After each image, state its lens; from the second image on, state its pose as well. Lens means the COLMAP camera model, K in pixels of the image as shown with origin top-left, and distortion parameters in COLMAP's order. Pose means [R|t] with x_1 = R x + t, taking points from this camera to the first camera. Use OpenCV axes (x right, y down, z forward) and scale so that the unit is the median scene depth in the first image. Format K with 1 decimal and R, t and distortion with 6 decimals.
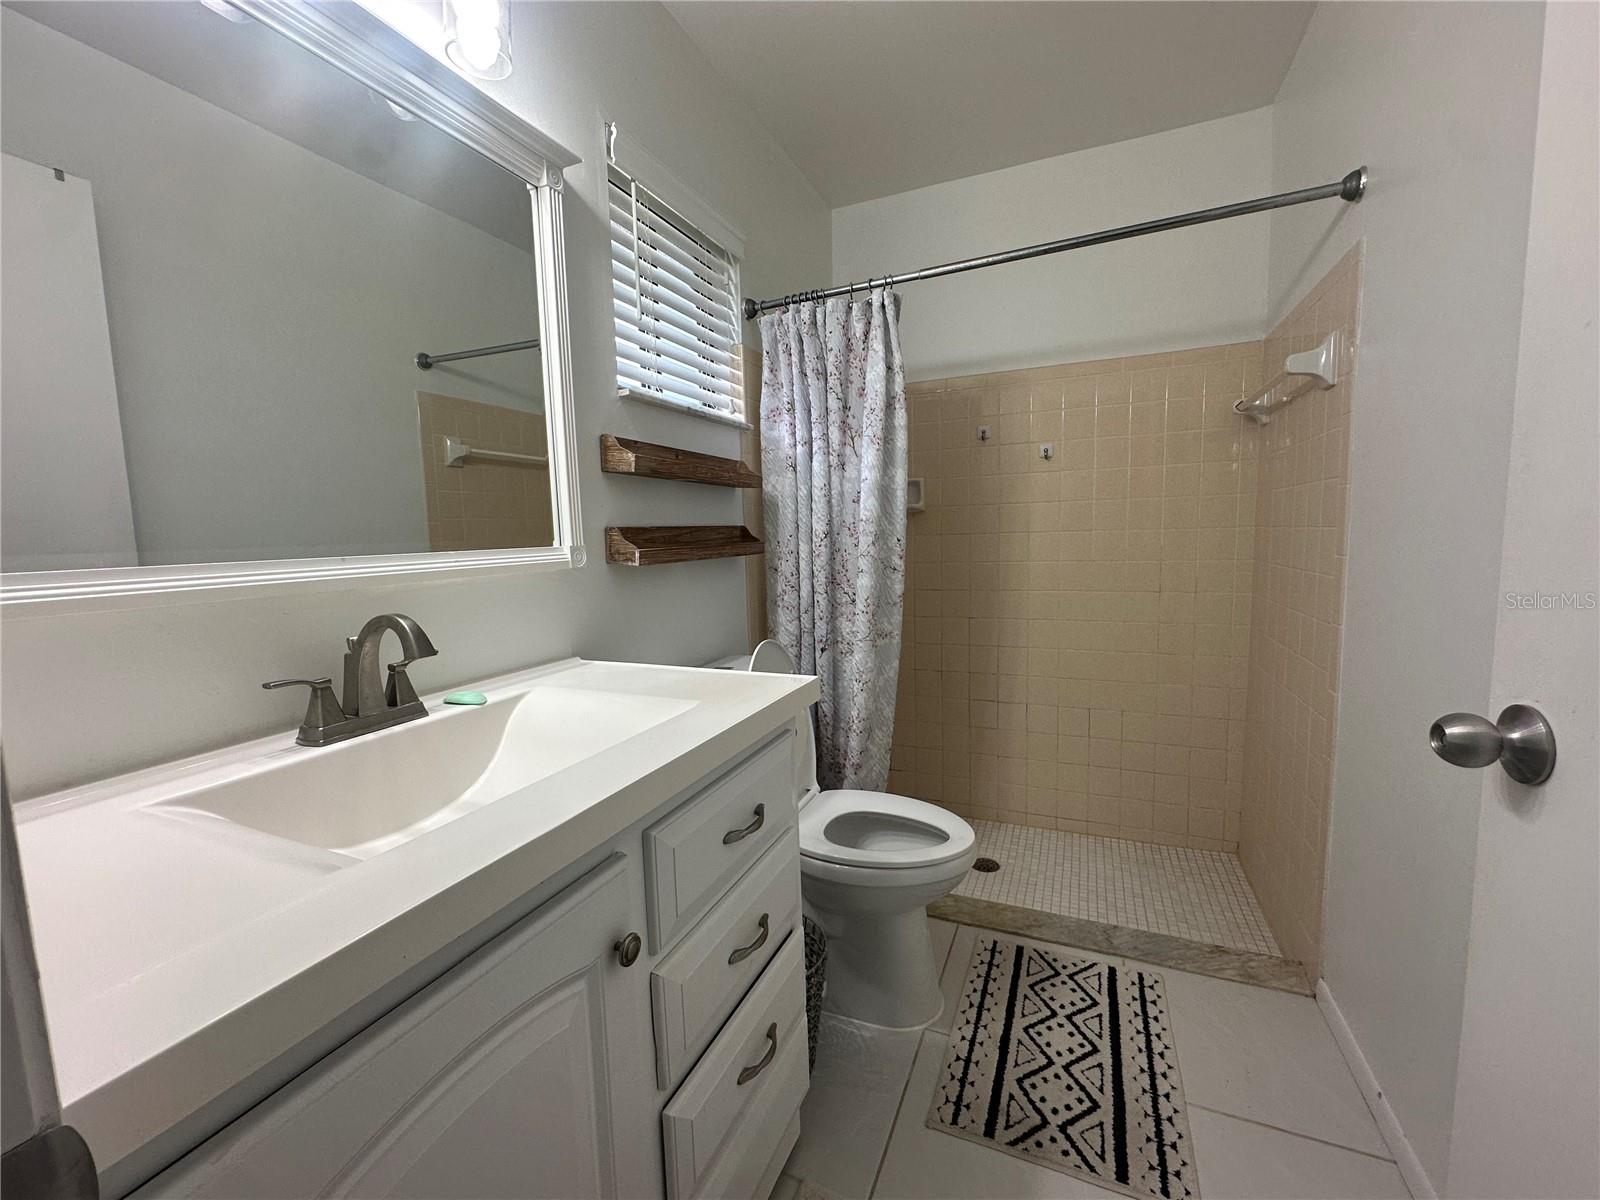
lens RADIAL K [[645.4, 0, 803.4], [0, 645.4, 595.1], [0, 0, 1]] dist [-0.002825, -0.000538]
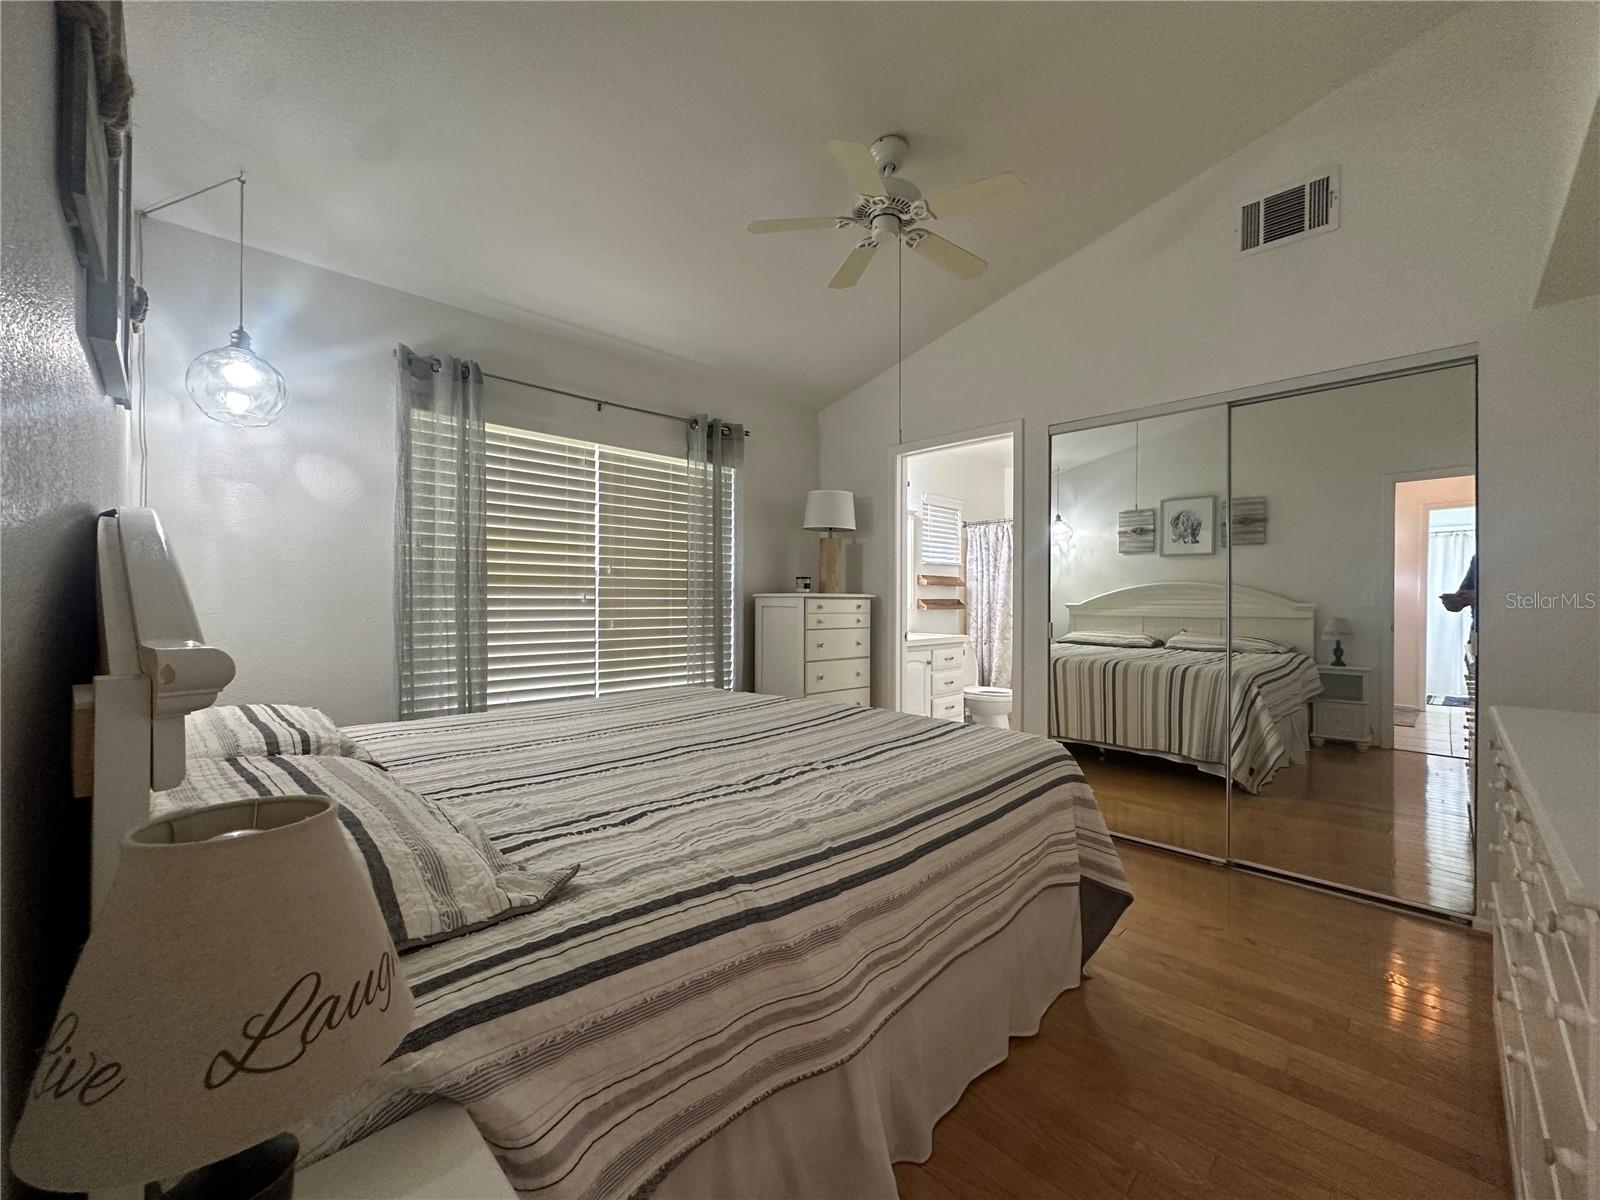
lens RADIAL K [[645.4, 0, 803.6], [0, 645.4, 598.7], [0, 0, 1]] dist [-0.002825, -0.000538]
pose [[0.930936, 0.029905, -0.363956, 0.324051], [-0.064818, 0.994348, -0.084092, 0.185656], [0.359384, 0.101875, 0.927612, -2.004828]]
